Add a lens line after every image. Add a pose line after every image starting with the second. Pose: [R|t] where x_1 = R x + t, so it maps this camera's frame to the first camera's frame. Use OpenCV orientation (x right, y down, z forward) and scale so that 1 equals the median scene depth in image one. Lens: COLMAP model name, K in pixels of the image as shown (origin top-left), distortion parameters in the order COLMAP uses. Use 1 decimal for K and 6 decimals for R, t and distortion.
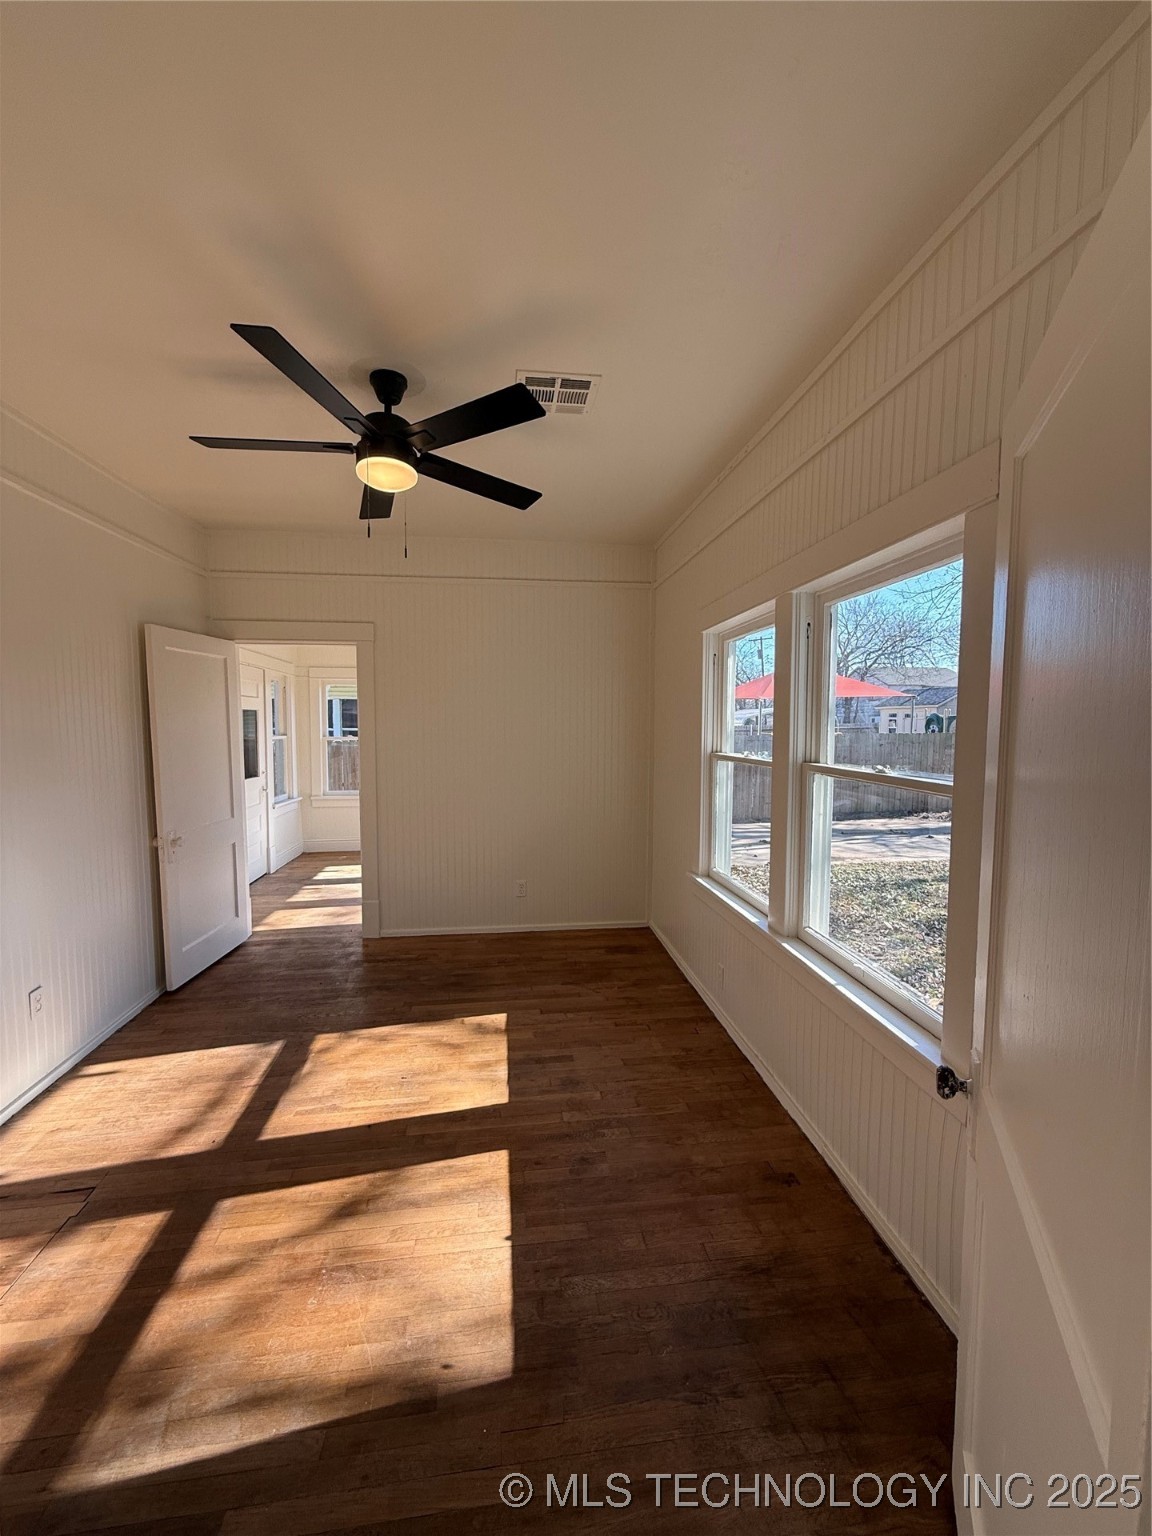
lens RADIAL K [[612.6, 0, 576.3], [0, 612.6, 760.0], [0, 0, 1]] dist [-0.000293, 0.000671]
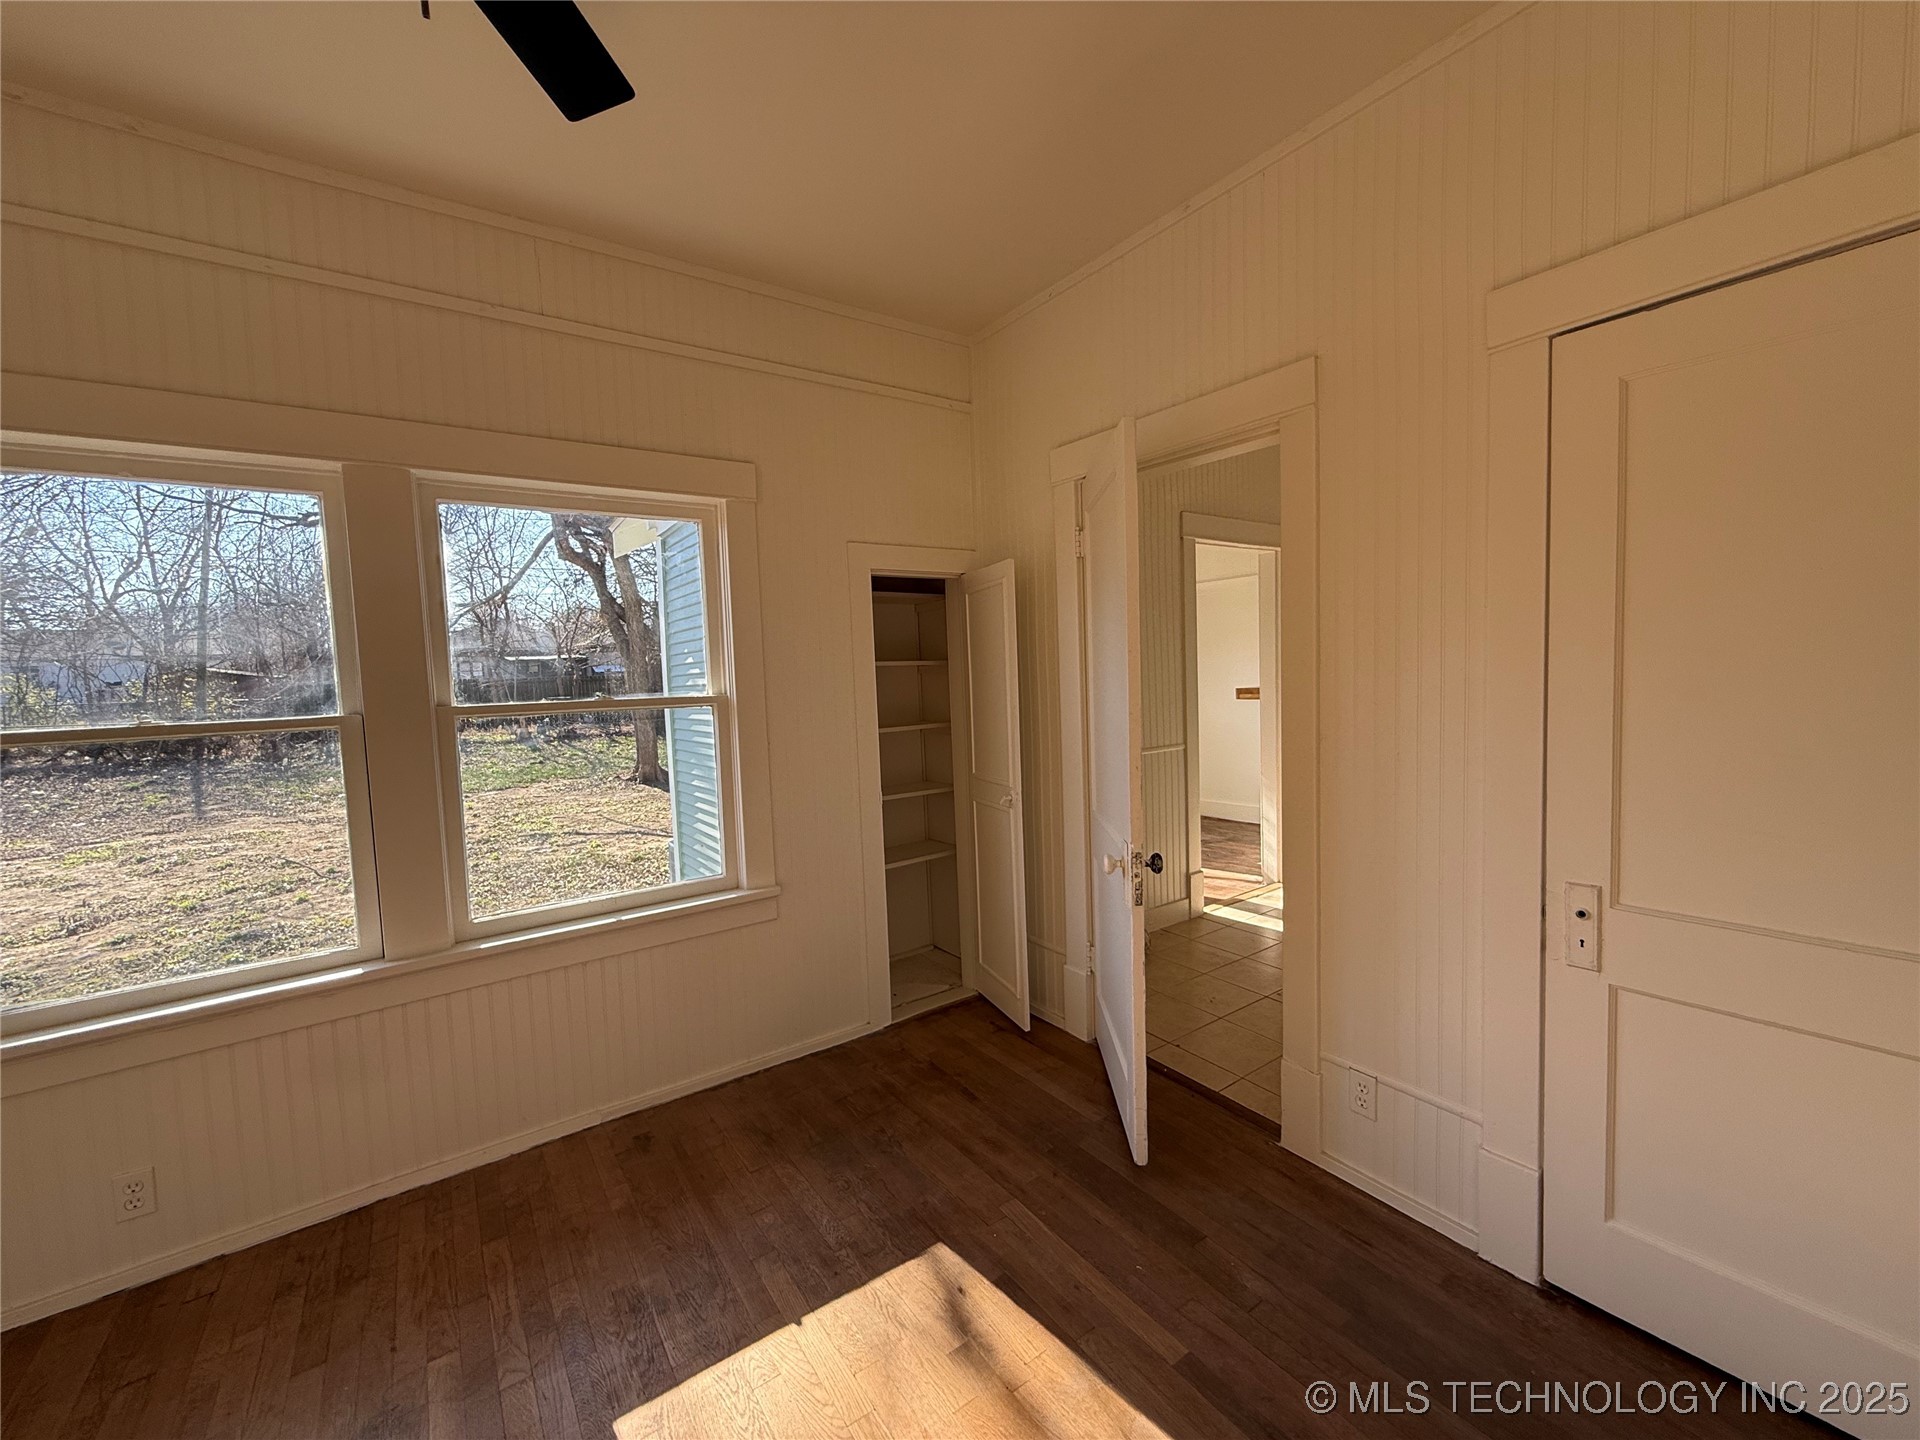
lens RADIAL K [[765.8, 0, 955.9], [0, 765.8, 720.5], [0, 0, 1]] dist [-0.000293, 0.000671]
pose [[-0.464432, -0.041699, 0.884627, -0.976759], [0.092511, 0.991142, 0.095288, -0.011739], [-0.880764, 0.126093, -0.456460, 1.154210]]
